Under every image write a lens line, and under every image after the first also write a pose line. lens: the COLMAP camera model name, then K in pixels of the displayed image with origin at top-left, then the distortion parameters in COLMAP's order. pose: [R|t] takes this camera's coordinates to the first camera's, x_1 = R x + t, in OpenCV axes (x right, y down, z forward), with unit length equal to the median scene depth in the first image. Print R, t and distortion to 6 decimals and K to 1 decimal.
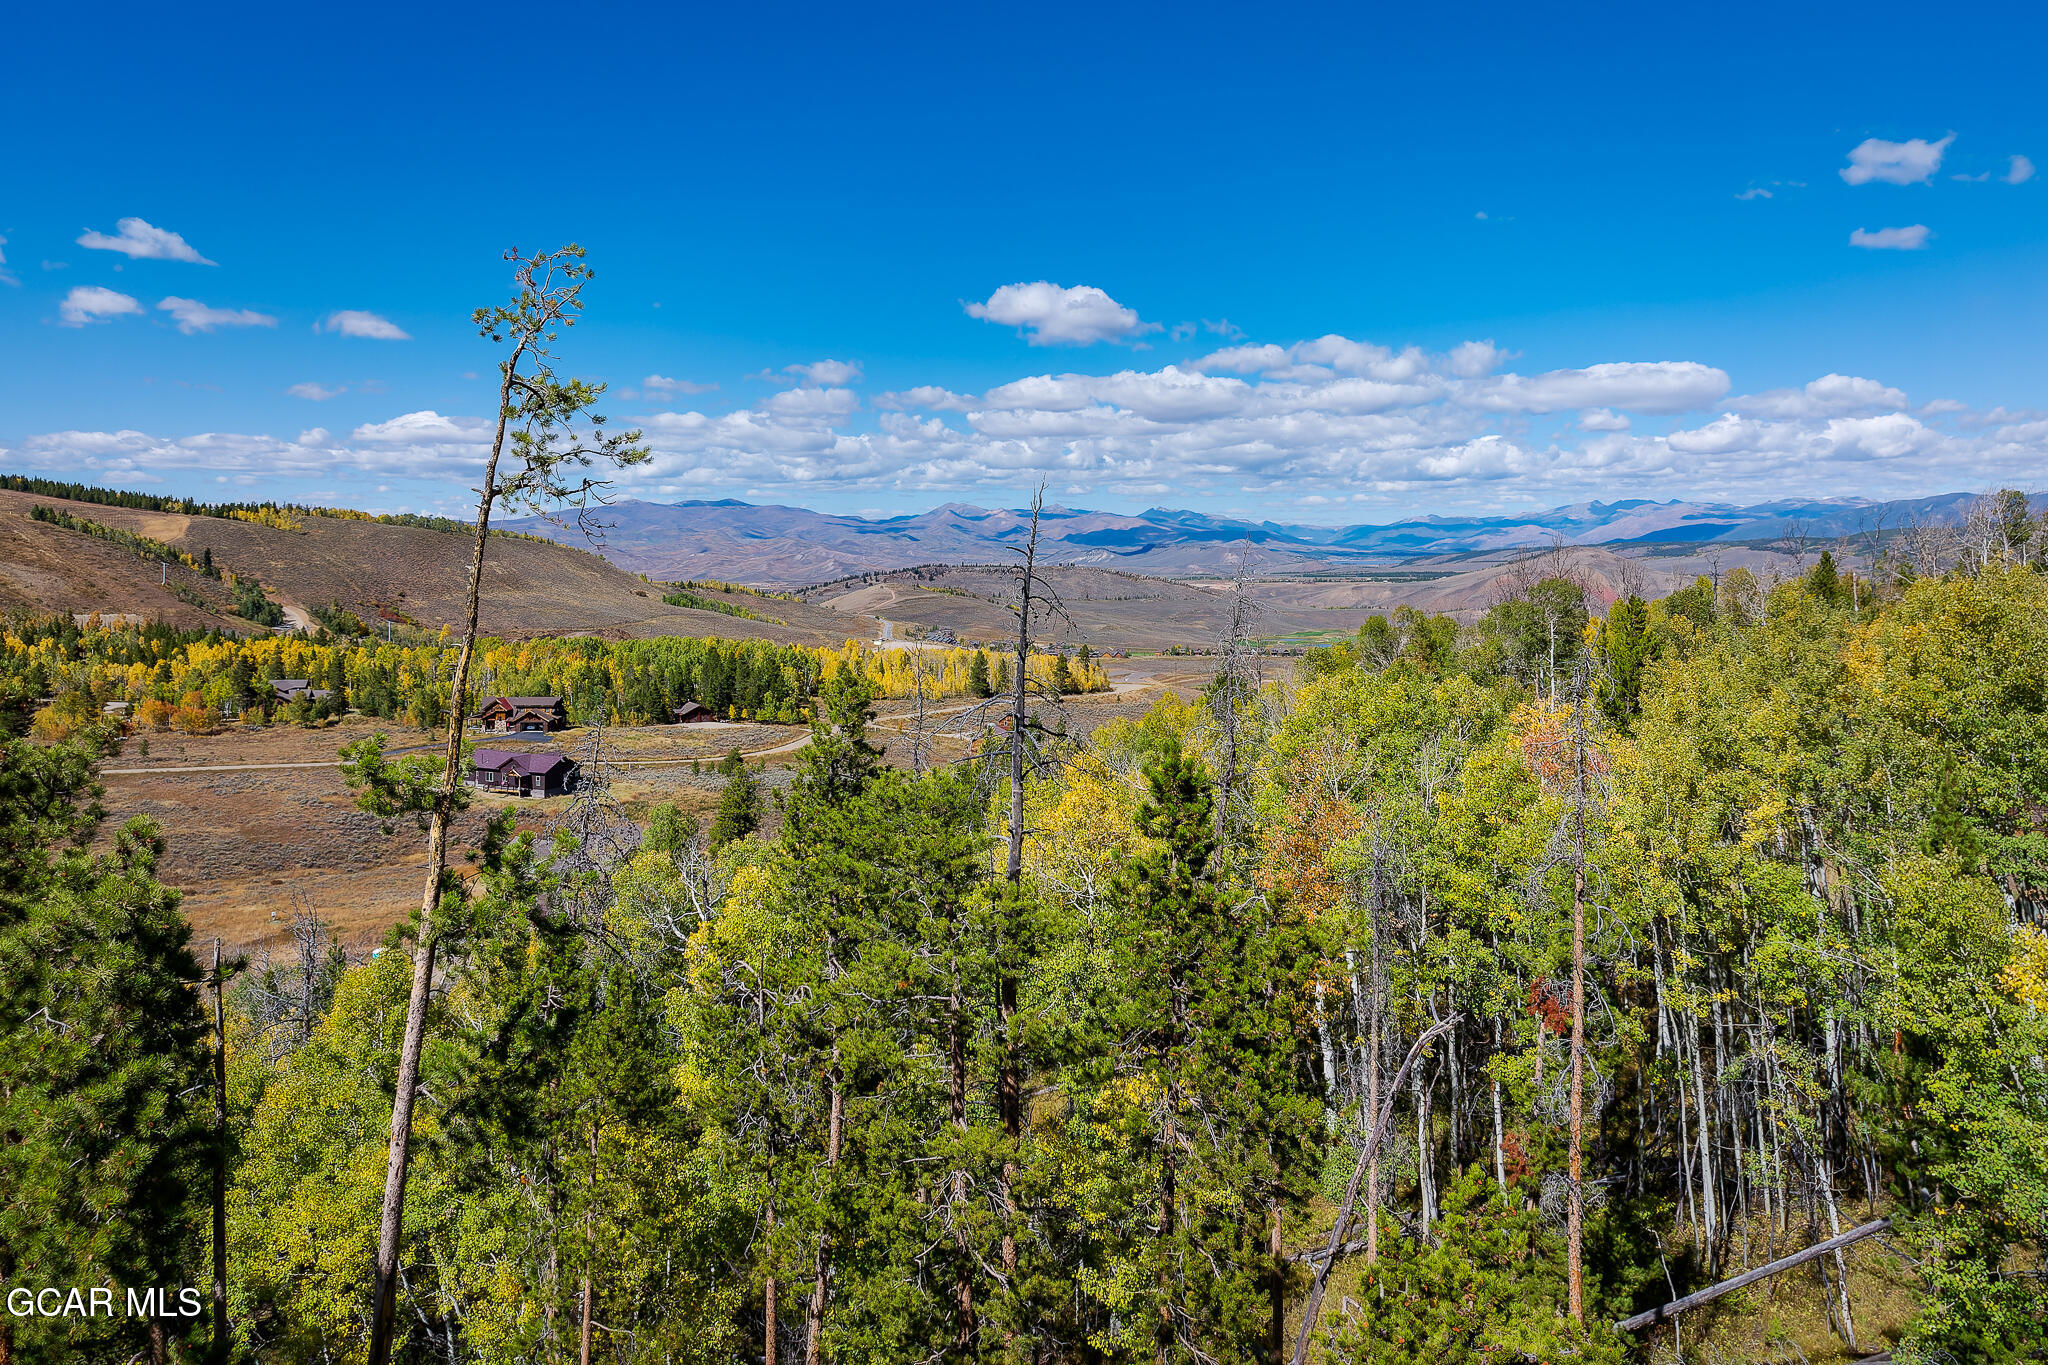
lens RADIAL K [[1498.5, 0, 1042.0], [0, 1498.5, 568.0], [0, 0, 1]] dist [-0.000830, -0.000774]
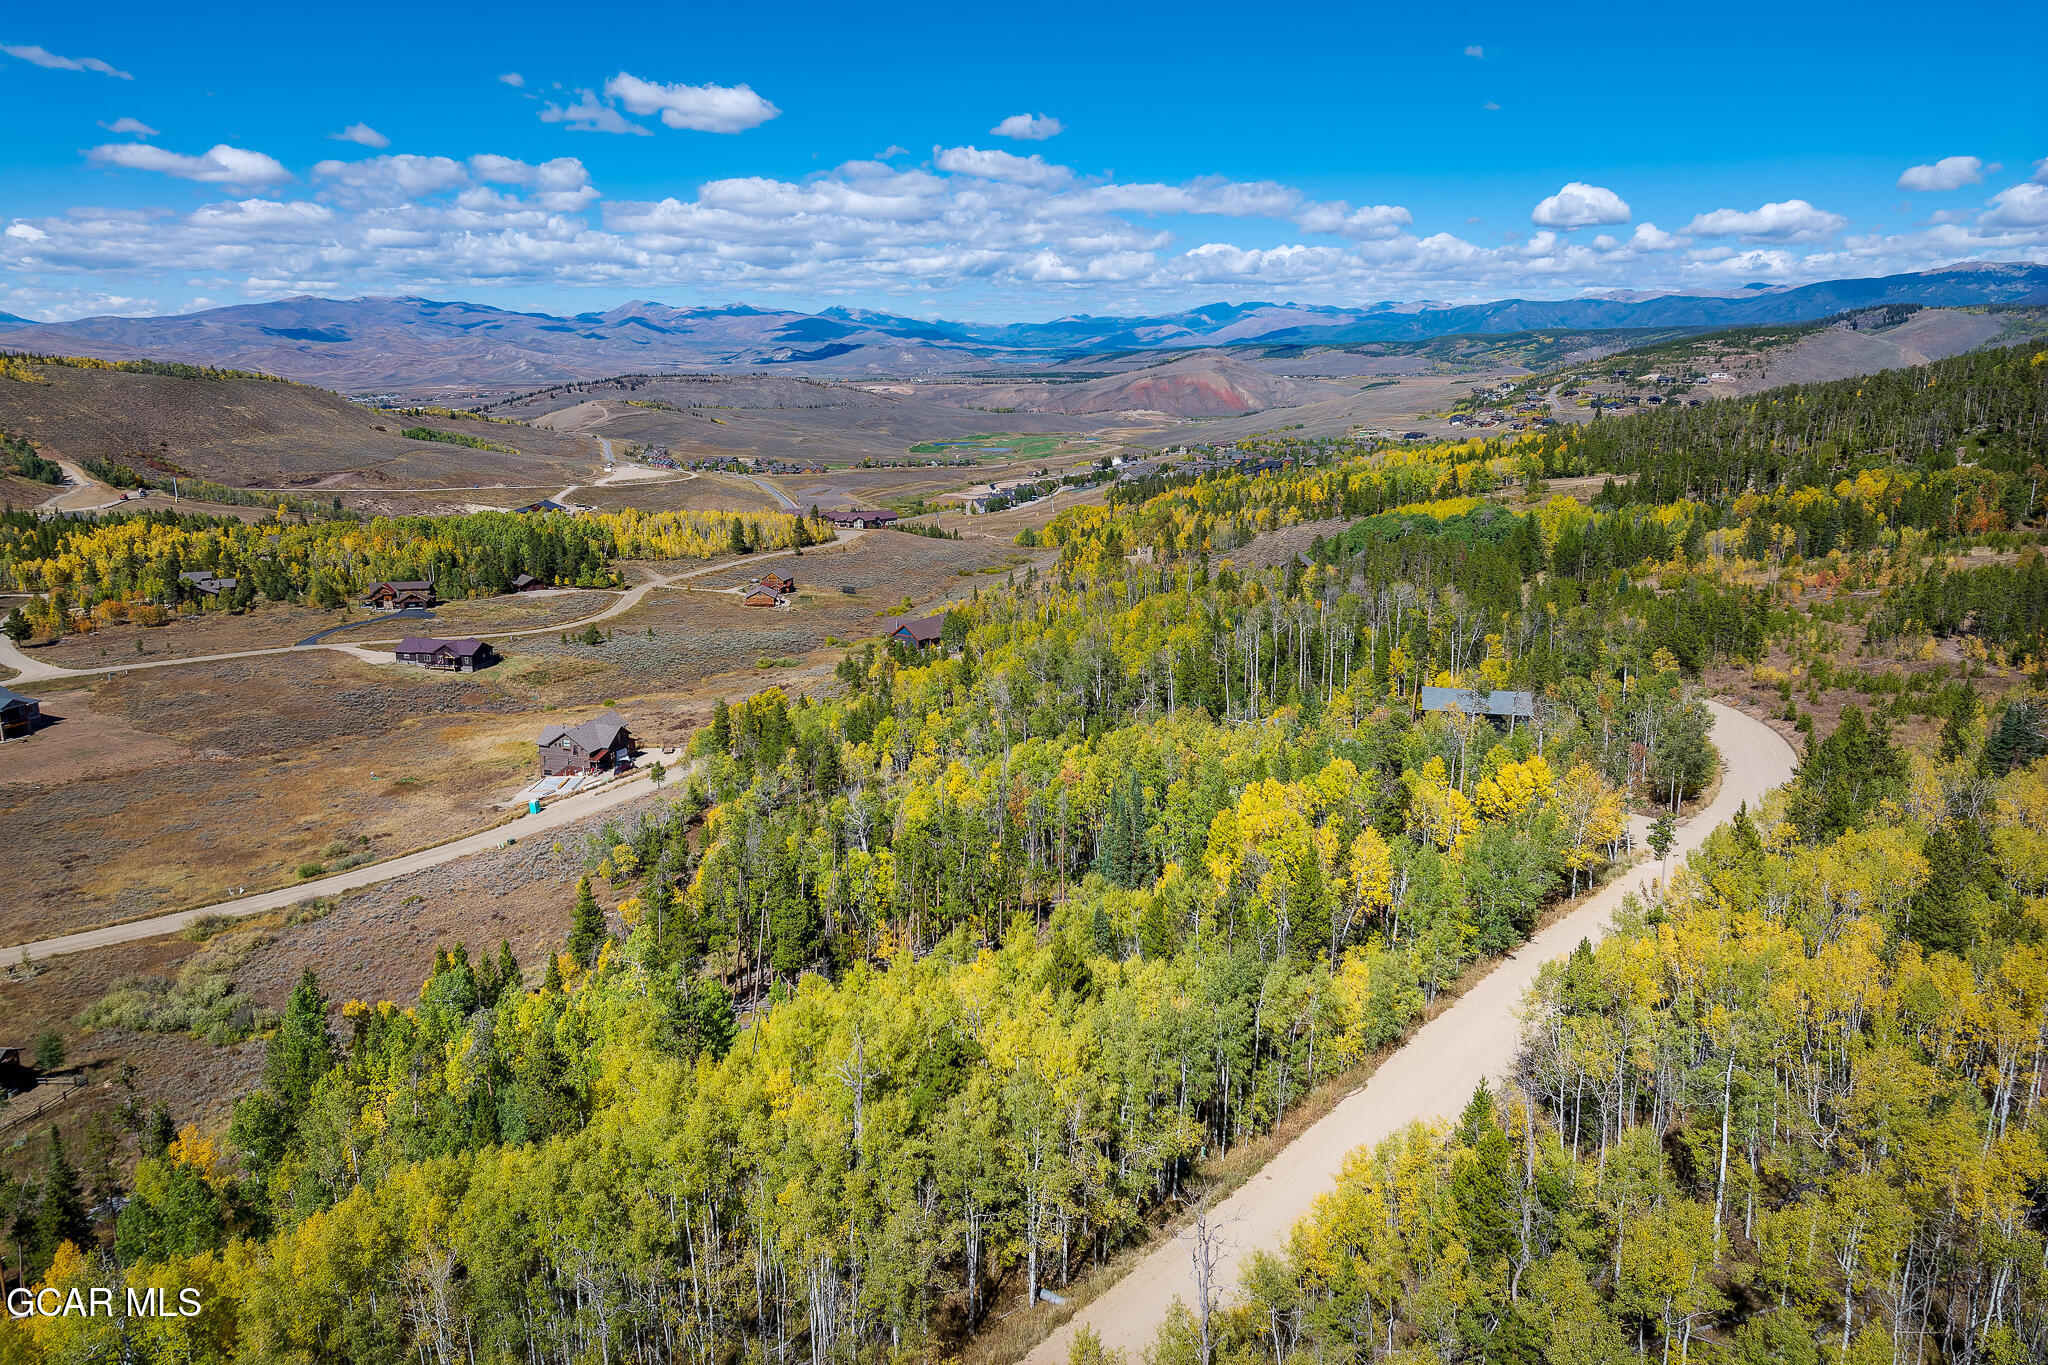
lens RADIAL K [[1390.4, 0, 1029.8], [0, 1390.4, 593.5], [0, 0, 1]] dist [0.002570, 0.006518]
pose [[0.976983, -0.035604, 0.210325, -0.030093], [-0.000924, 0.985257, 0.171076, -0.052590], [-0.213315, -0.167333, 0.962547, -0.137266]]
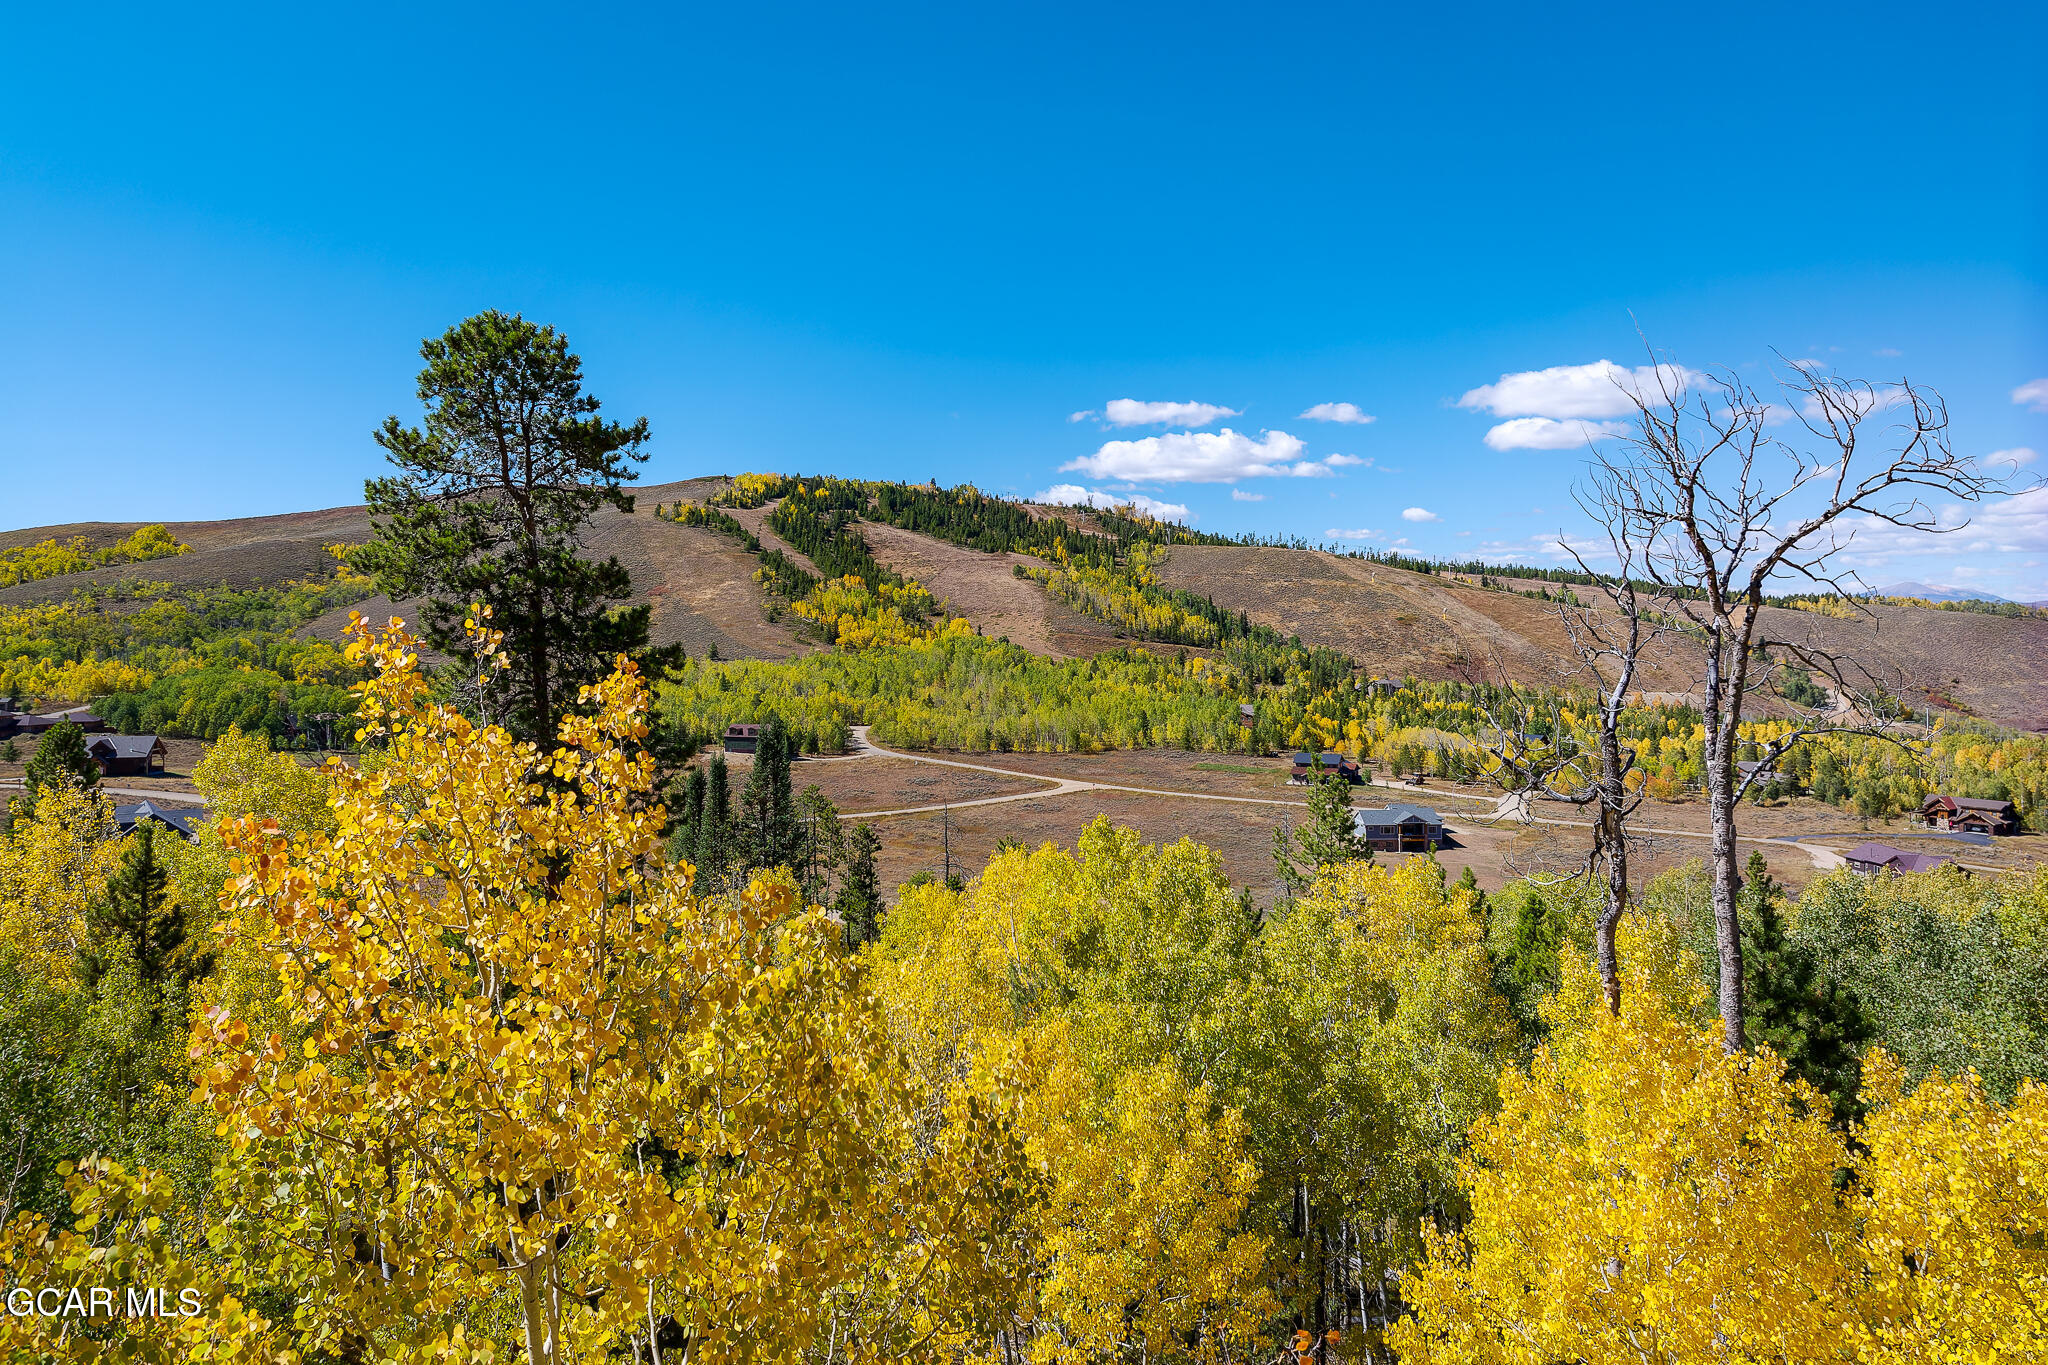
lens RADIAL K [[1360.3, 0, 1027.0], [0, 1360.3, 634.9], [0, 0, 1]] dist [0.002544, -0.002172]
pose [[0.500536, 0.000923, -0.865715, 0.063028], [-0.004735, 0.999987, -0.001671, -0.009589], [0.865703, 0.004936, 0.500534, -0.010765]]
